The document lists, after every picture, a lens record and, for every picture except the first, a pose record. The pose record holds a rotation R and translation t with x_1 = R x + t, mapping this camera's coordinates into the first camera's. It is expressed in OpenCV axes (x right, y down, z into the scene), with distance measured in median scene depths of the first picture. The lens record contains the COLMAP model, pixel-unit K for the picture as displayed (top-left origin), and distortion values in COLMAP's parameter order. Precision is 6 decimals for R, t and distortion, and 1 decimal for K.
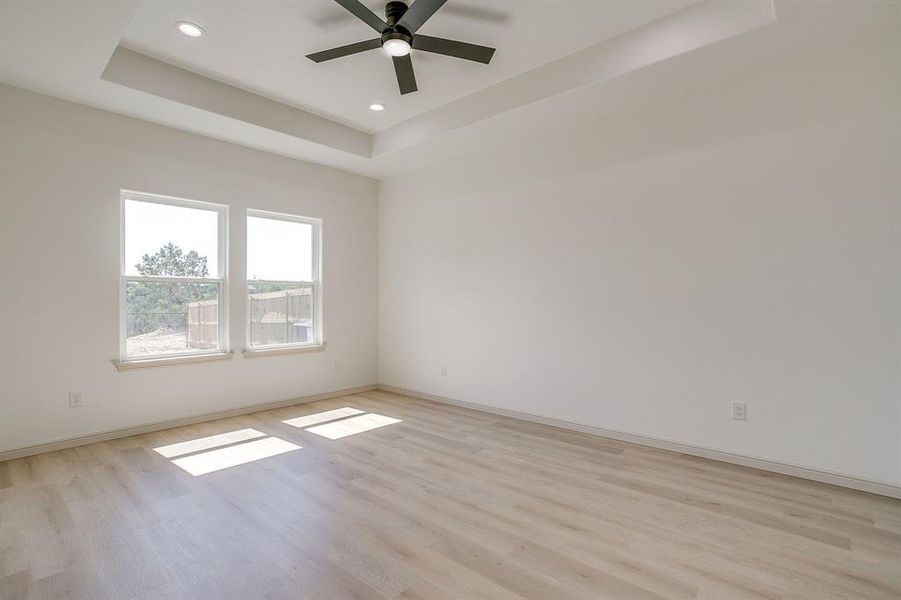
lens RADIAL K [[441.0, 0, 450.5], [0, 441.0, 300.0], [0, 0, 1]] dist [-0.063733, 0.041876]
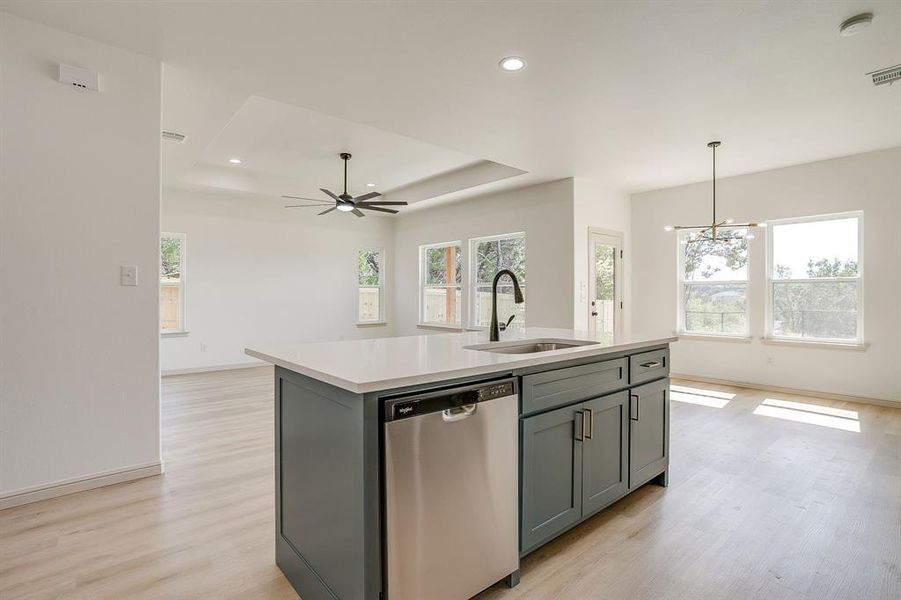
lens RADIAL K [[432.2, 0, 460.5], [0, 432.2, 294.6], [0, 0, 1]] dist [-0.019098, 0.016285]
pose [[-0.115310, 0.001251, -0.993329, 0.958398], [-0.000517, 0.999999, 0.001319, -0.007970], [0.993329, 0.000665, -0.115309, 0.343787]]
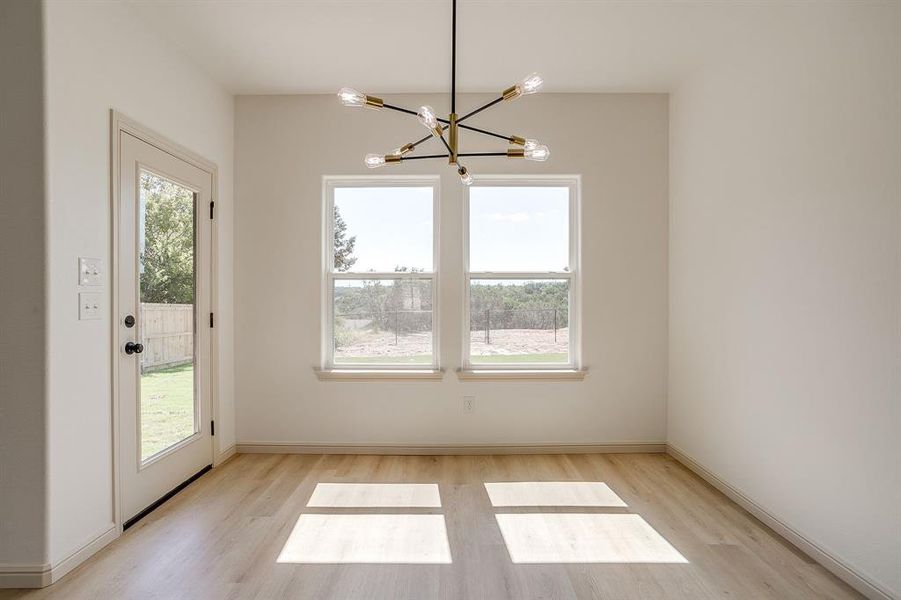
lens RADIAL K [[441.0, 0, 450.5], [0, 441.0, 300.0], [0, 0, 1]] dist [-0.063733, 0.041876]
pose [[0.658968, 0.006469, -0.752143, 0.086278], [-0.001095, 0.999970, 0.007642, -0.007658], [0.752170, -0.004212, 0.658955, 0.582009]]
